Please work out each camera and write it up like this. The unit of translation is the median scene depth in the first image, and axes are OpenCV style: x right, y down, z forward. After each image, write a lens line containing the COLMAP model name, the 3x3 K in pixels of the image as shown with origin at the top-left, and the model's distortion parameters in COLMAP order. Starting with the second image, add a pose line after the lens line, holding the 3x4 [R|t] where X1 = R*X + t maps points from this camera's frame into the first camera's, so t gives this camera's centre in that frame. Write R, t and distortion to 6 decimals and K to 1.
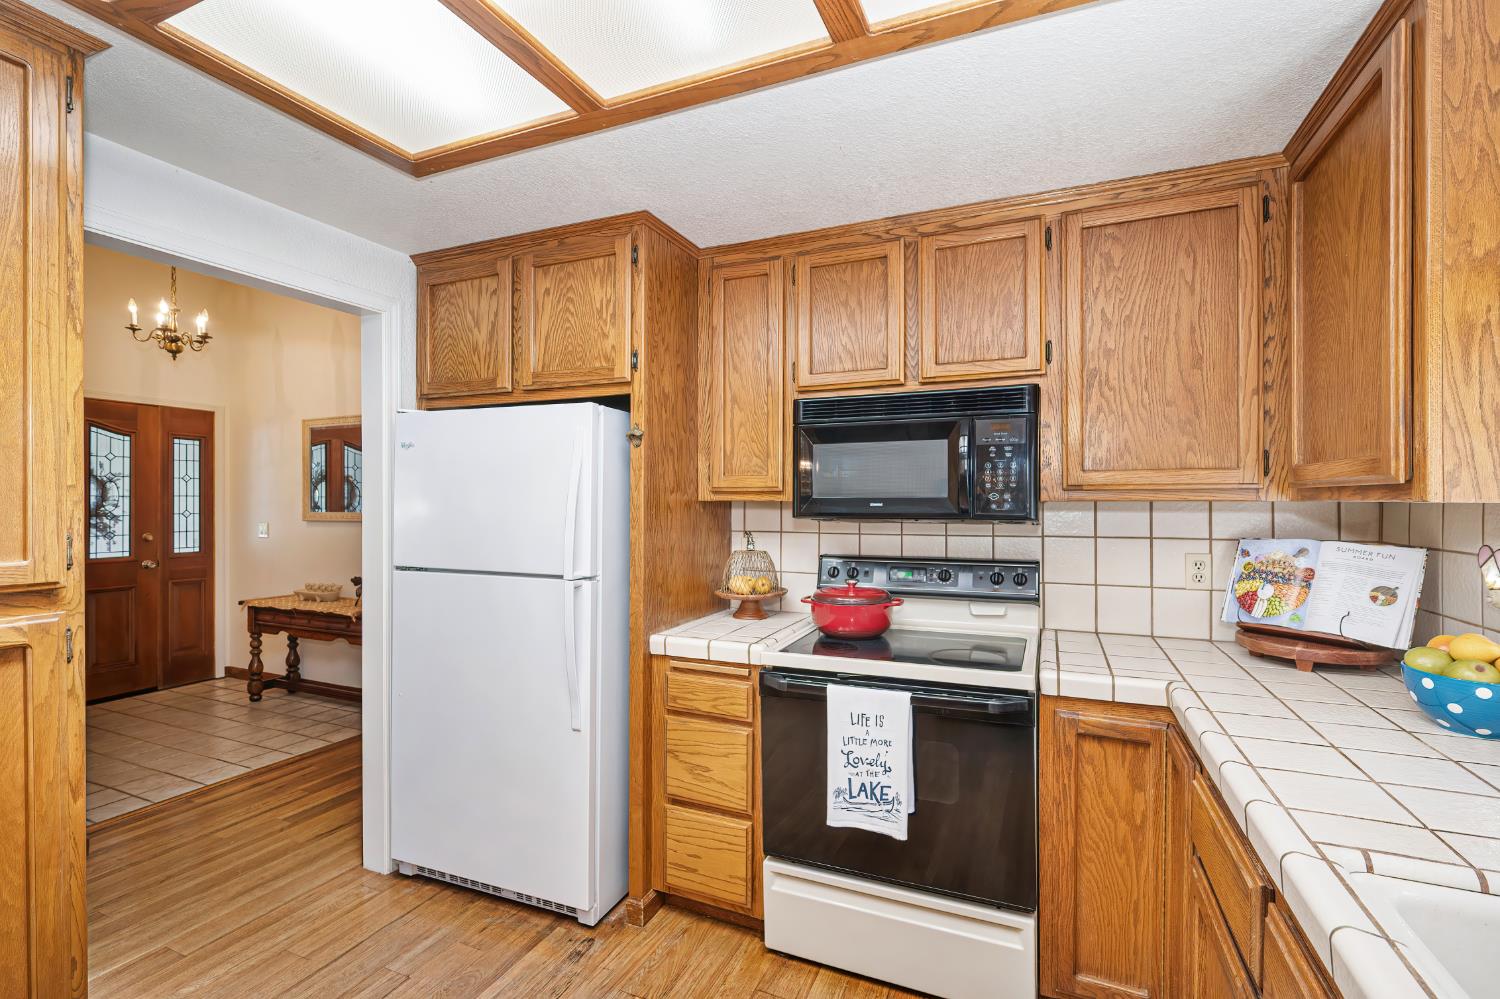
lens RADIAL K [[689.1, 0, 750.0], [0, 689.1, 499.5], [0, 0, 1]] dist [-0.001839, -0.000657]
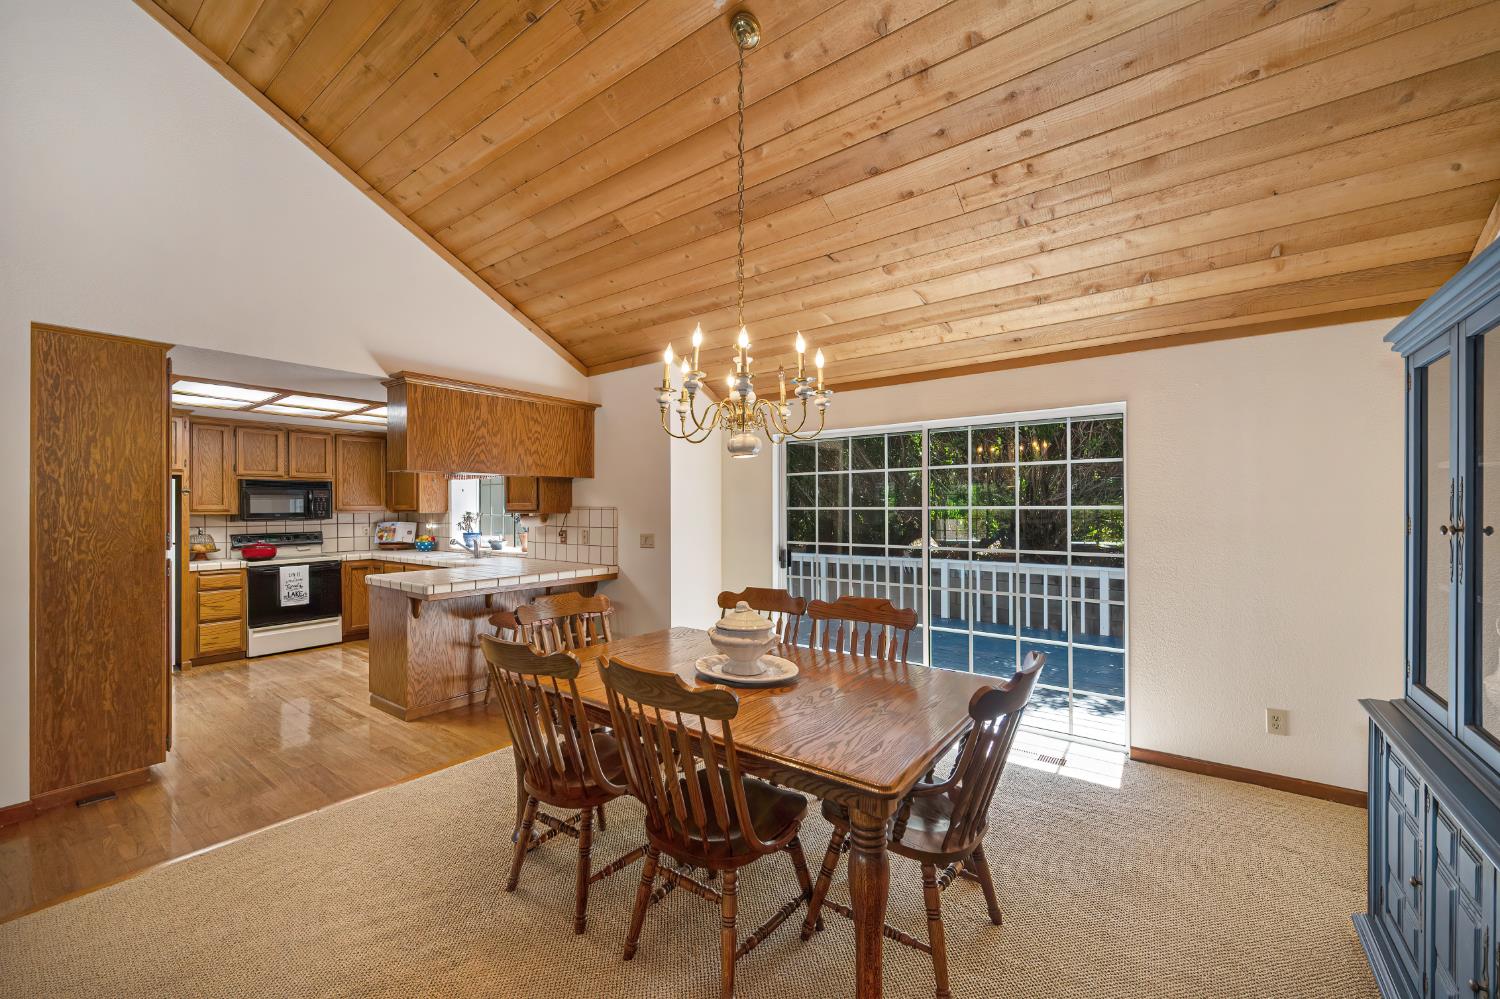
lens RADIAL K [[590.1, 0, 752.9], [0, 590.1, 503.9], [0, 0, 1]] dist [0.000628, 0.000096]
pose [[0.223040, 0.006427, 0.974788, -1.605050], [0.005038, 0.999957, -0.007745, -0.009913], [-0.974796, 0.006638, 0.222998, -1.410952]]
